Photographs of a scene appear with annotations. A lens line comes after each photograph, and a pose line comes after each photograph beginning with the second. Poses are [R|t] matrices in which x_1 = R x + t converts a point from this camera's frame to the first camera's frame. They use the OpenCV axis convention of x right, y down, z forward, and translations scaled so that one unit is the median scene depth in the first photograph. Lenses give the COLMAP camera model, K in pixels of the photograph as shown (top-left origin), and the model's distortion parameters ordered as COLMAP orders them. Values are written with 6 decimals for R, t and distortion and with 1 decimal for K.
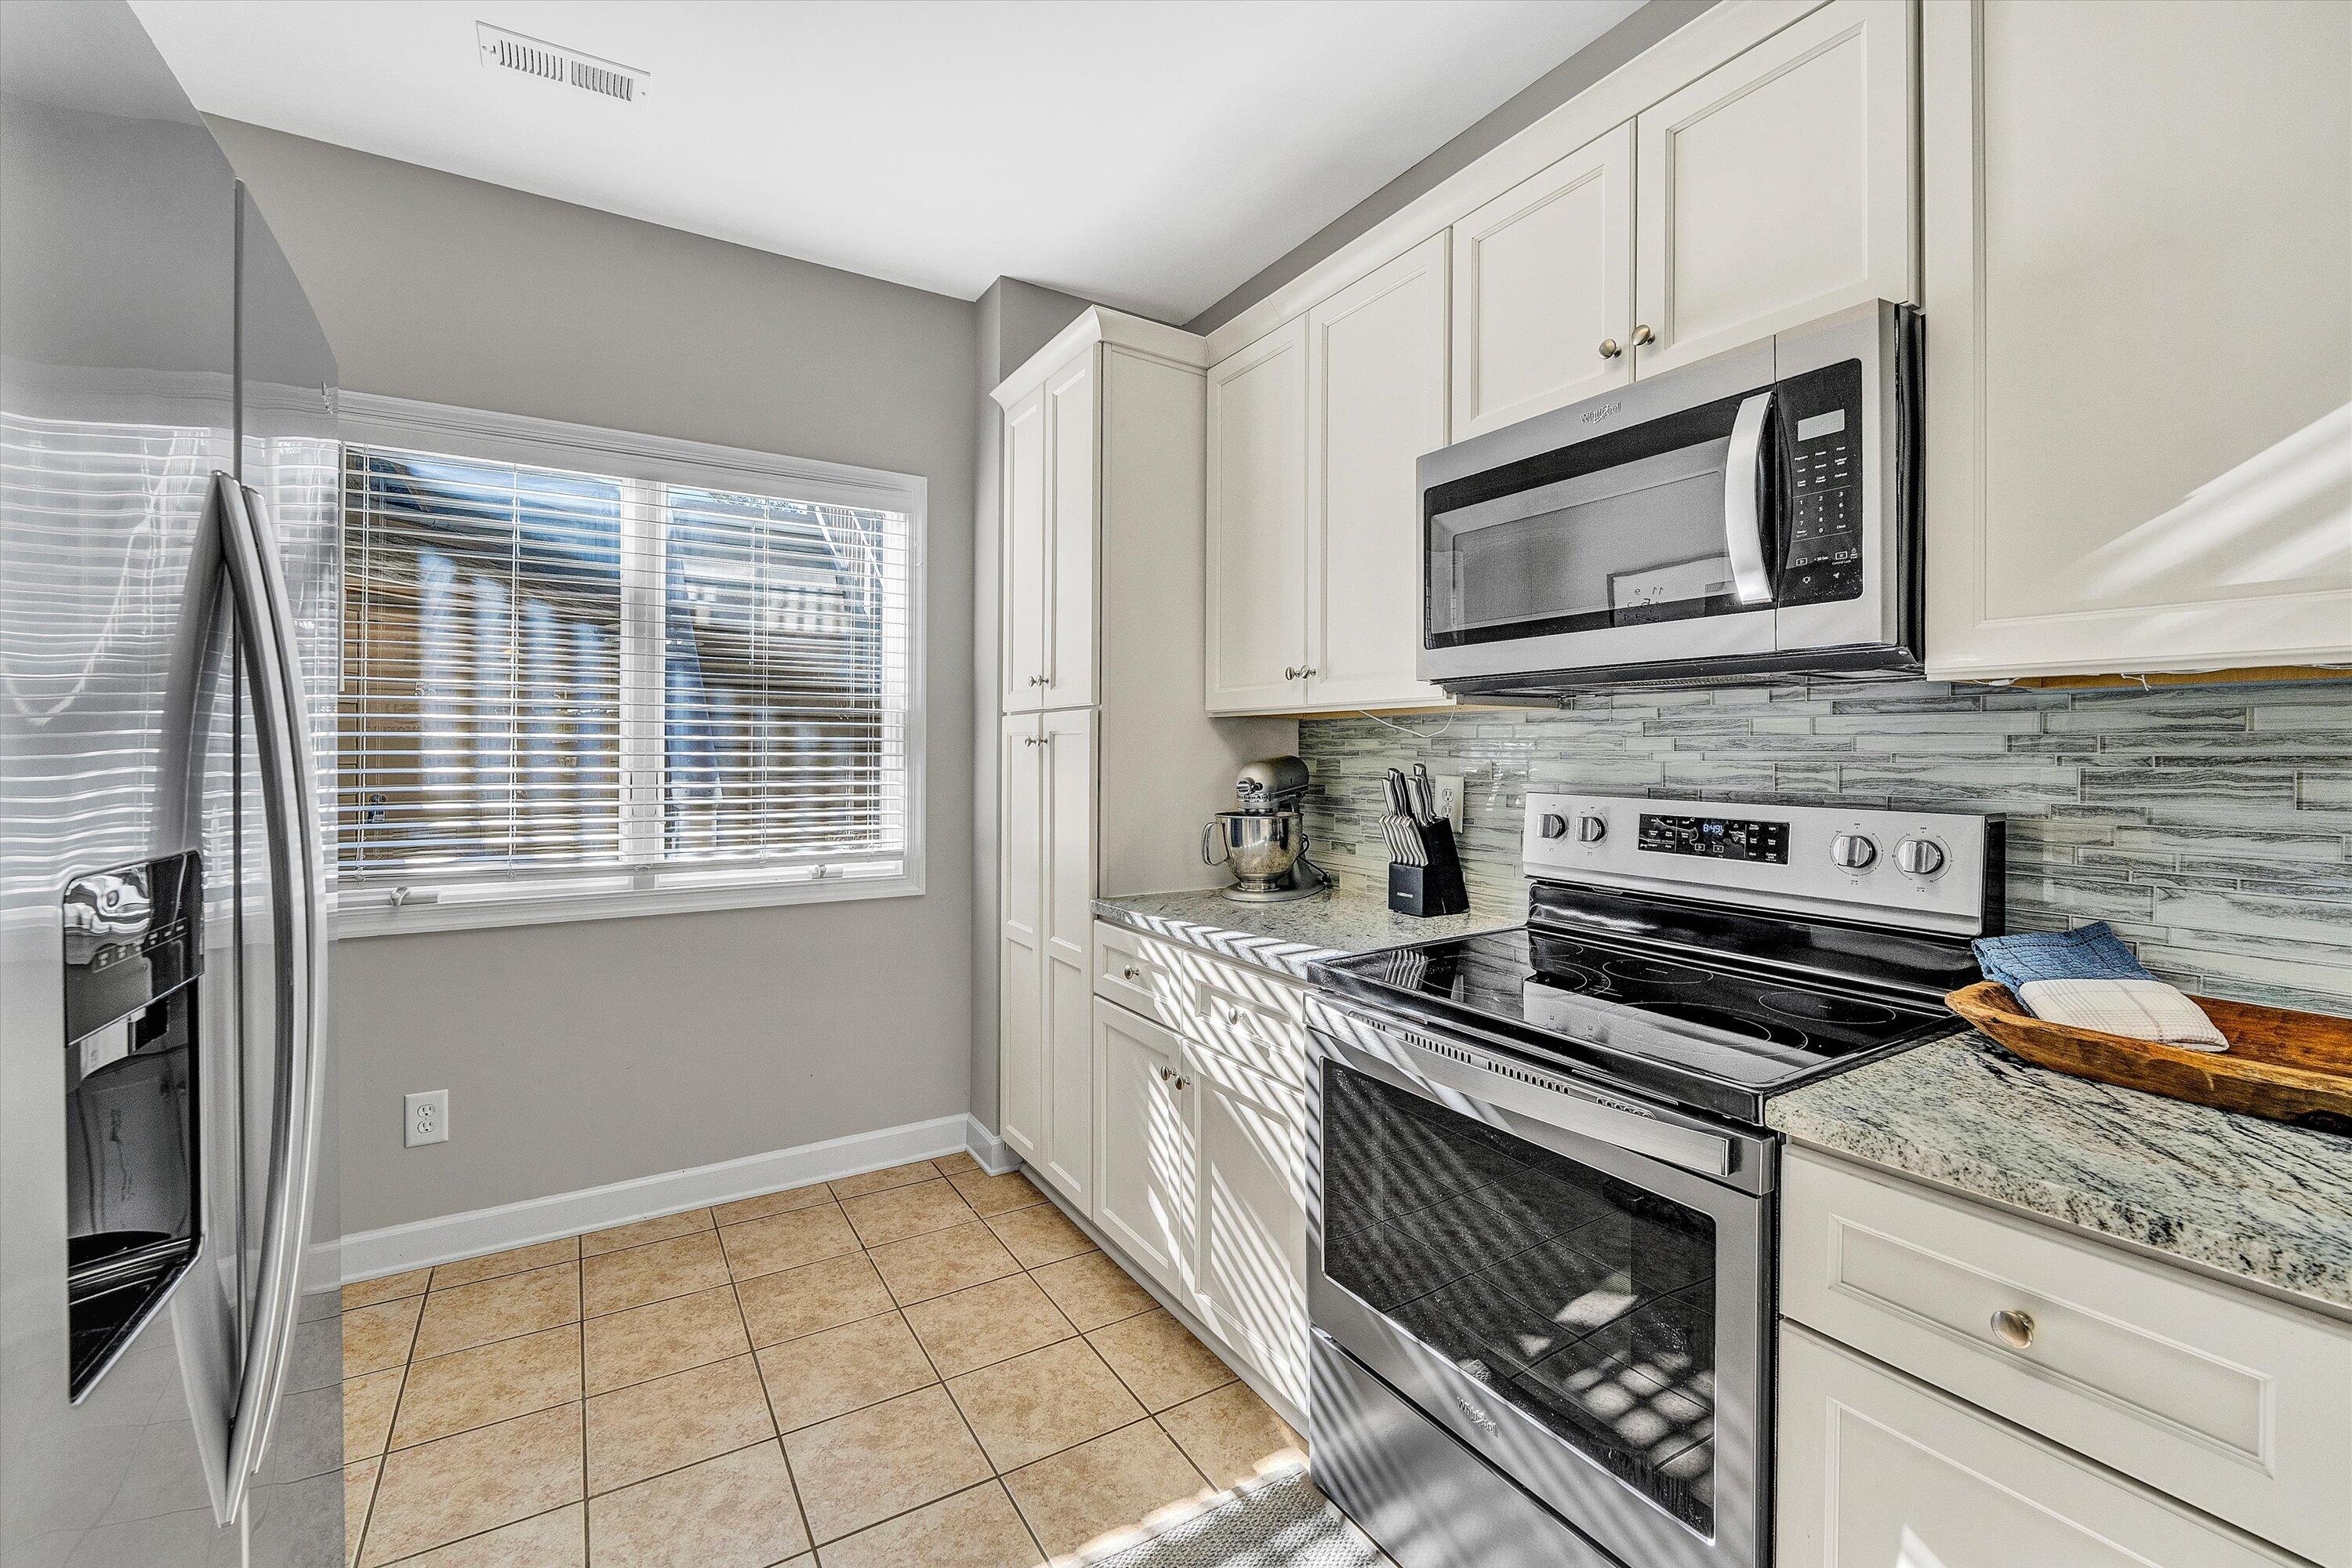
lens RADIAL K [[1015.7, 0, 1183.6], [0, 1015.7, 770.7], [0, 0, 1]] dist [-0.003611, -0.007592]
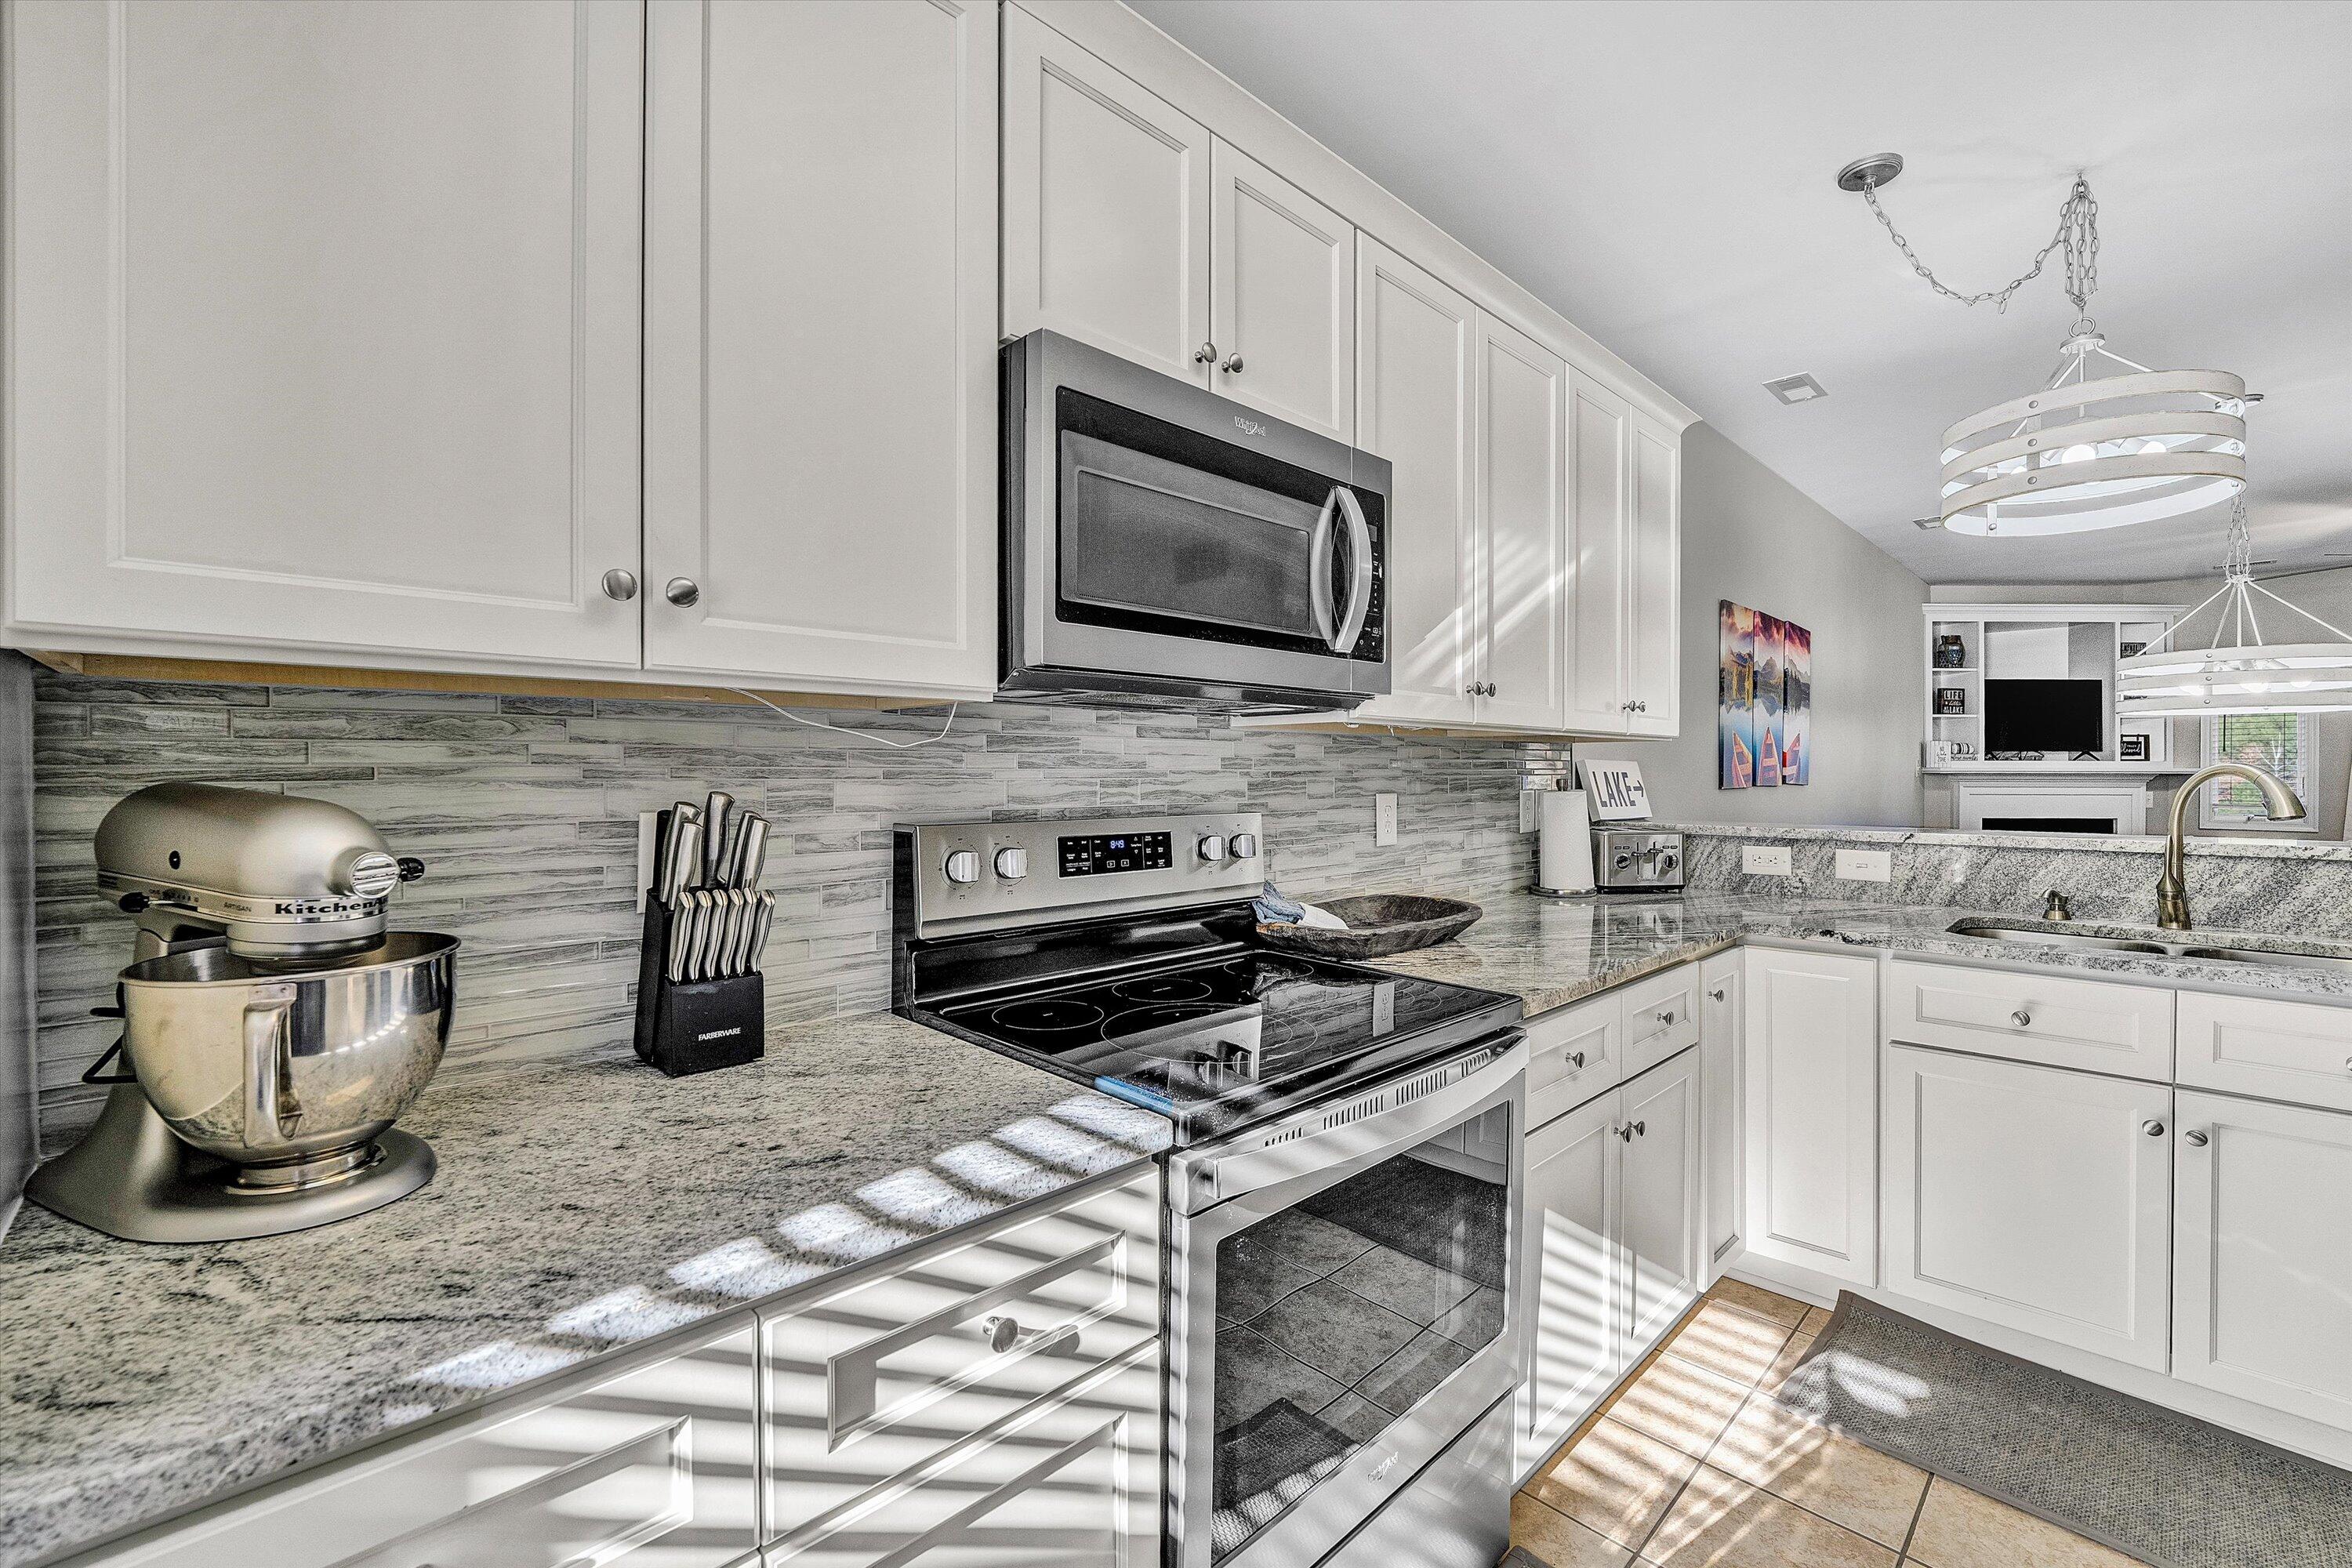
lens RADIAL K [[1015.7, 0, 1183.6], [0, 1015.7, 770.7], [0, 0, 1]] dist [-0.003611, -0.007592]
pose [[-0.237649, -0.003801, 0.971344, -0.438833], [0.018532, 0.999793, 0.008447, -0.021988], [-0.971174, 0.020008, -0.237530, 1.058756]]
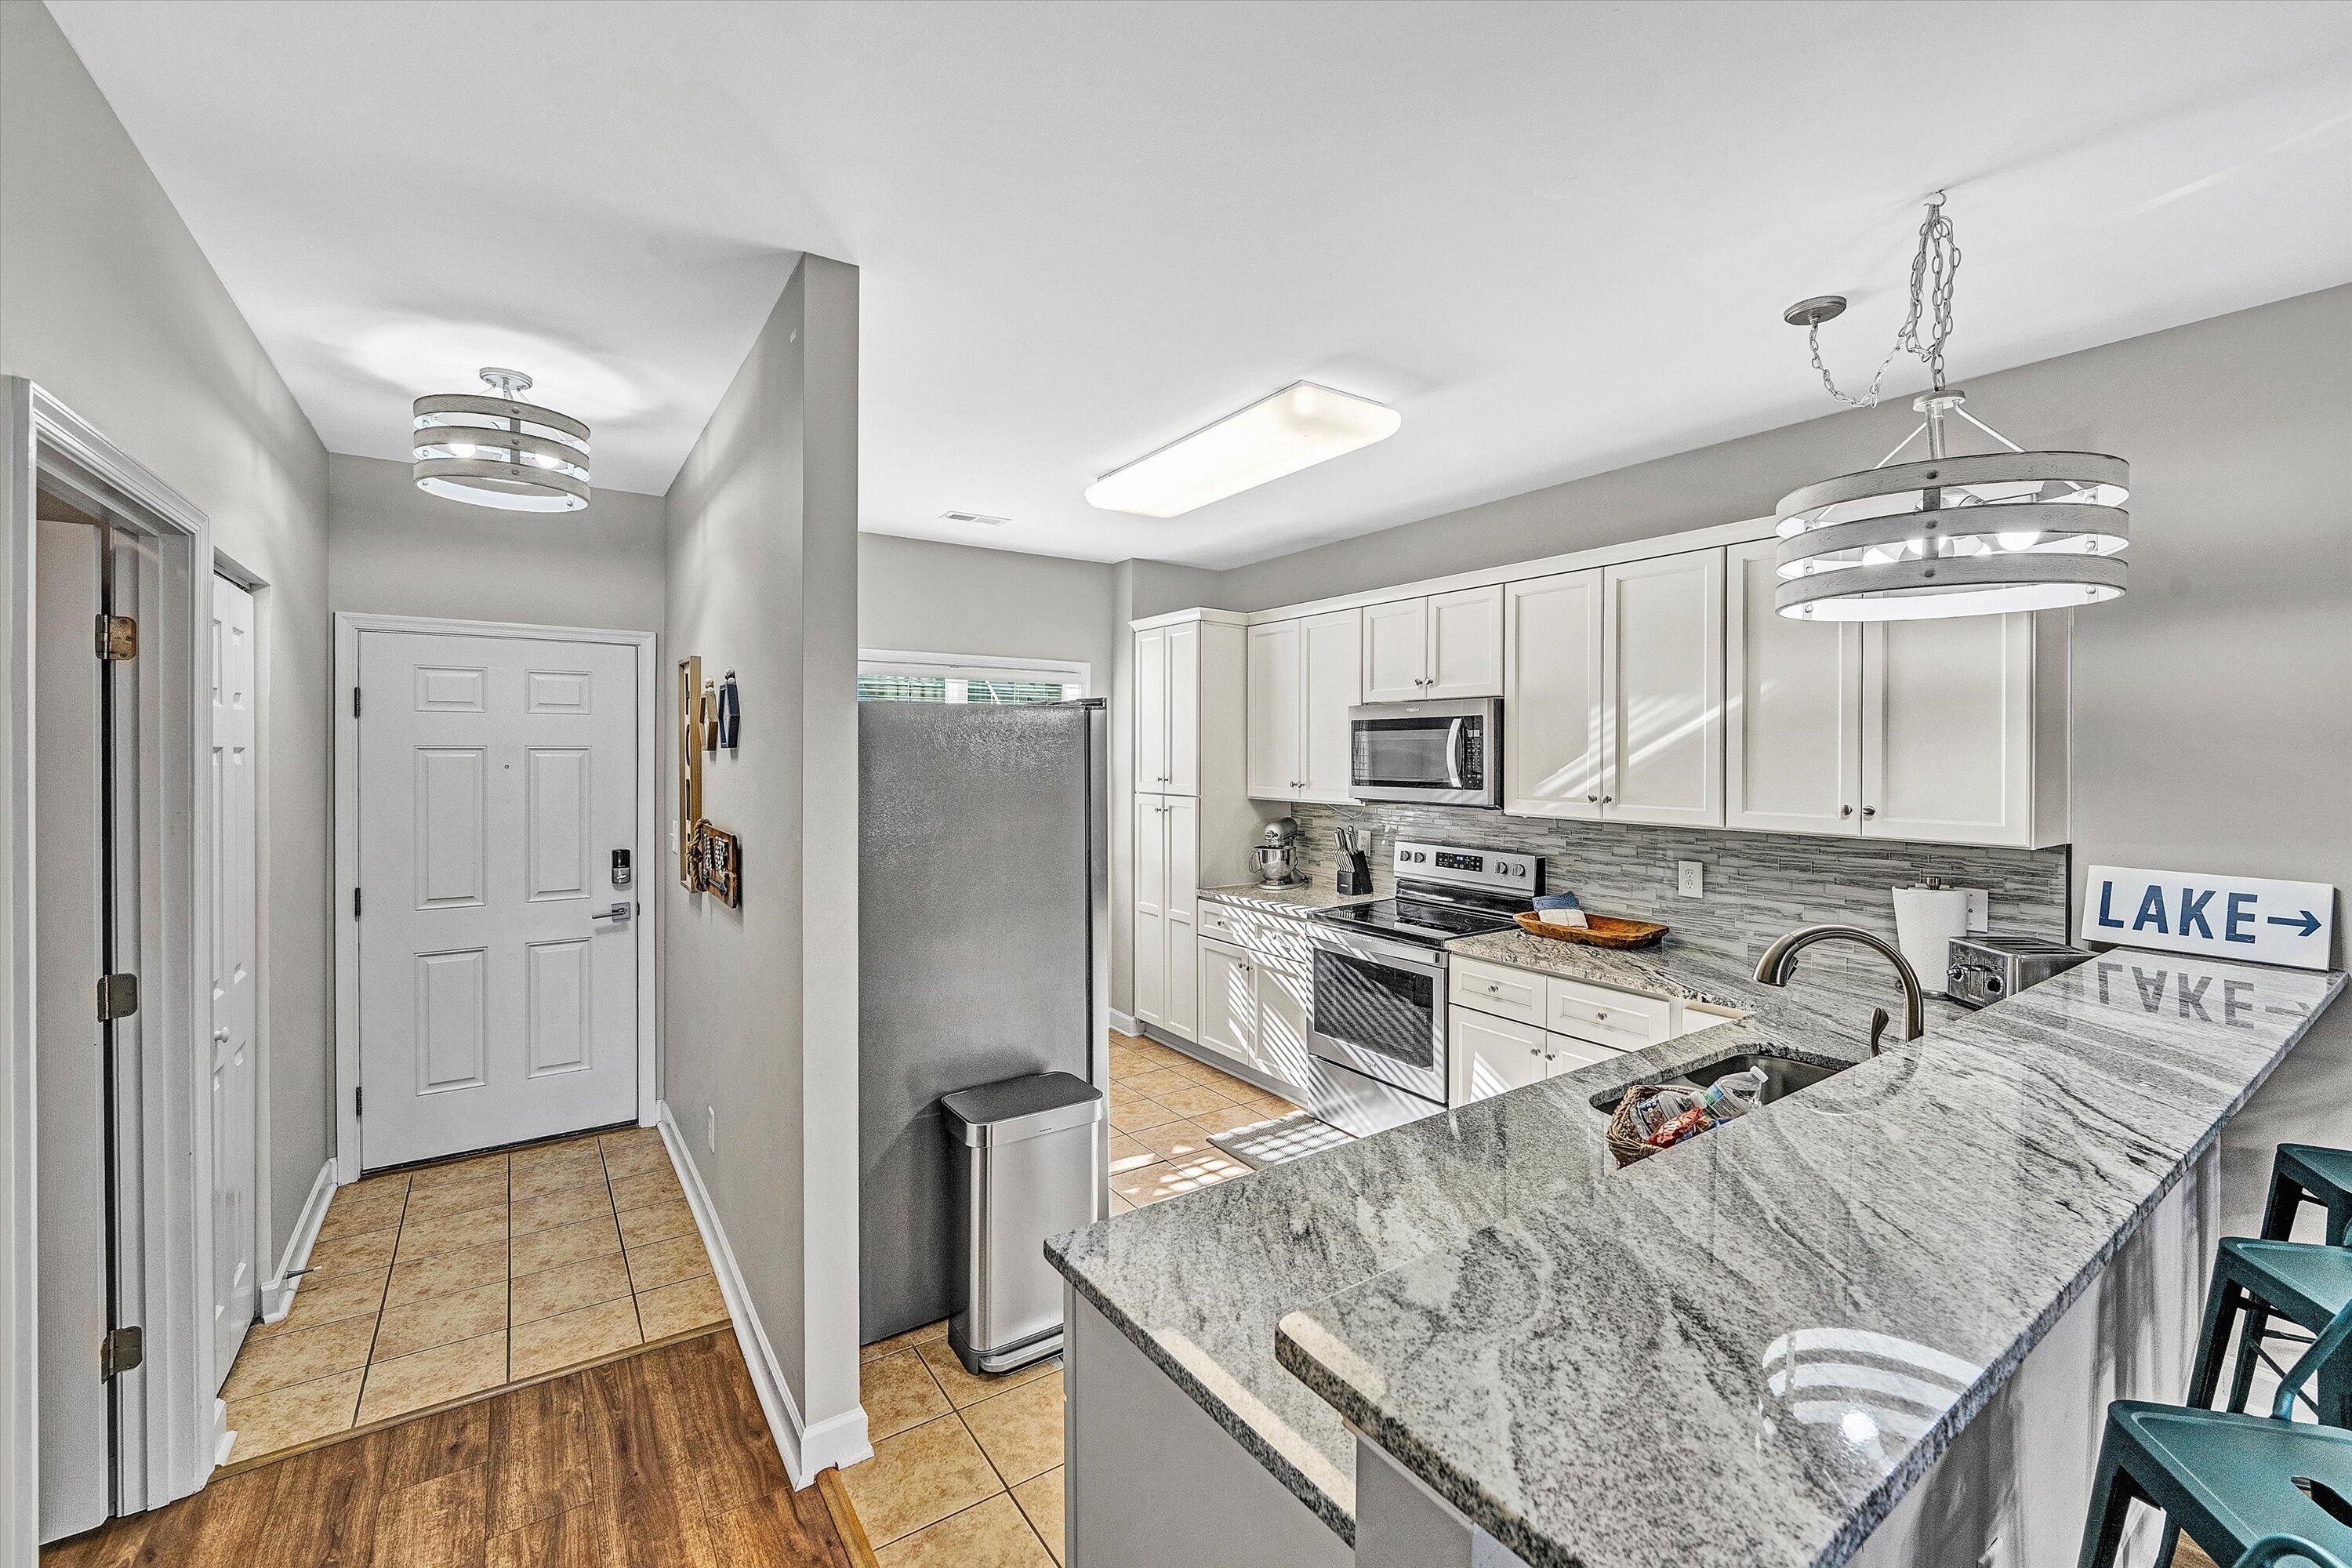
lens RADIAL K [[977.7, 0, 1195.8], [0, 977.7, 742.4], [0, 0, 1]] dist [-0.002039, -0.000330]
pose [[0.998182, 0.000613, 0.060267, -0.281815], [0.001271, 0.999512, -0.031224, -0.148464], [-0.060256, 0.031244, 0.997694, -1.342761]]
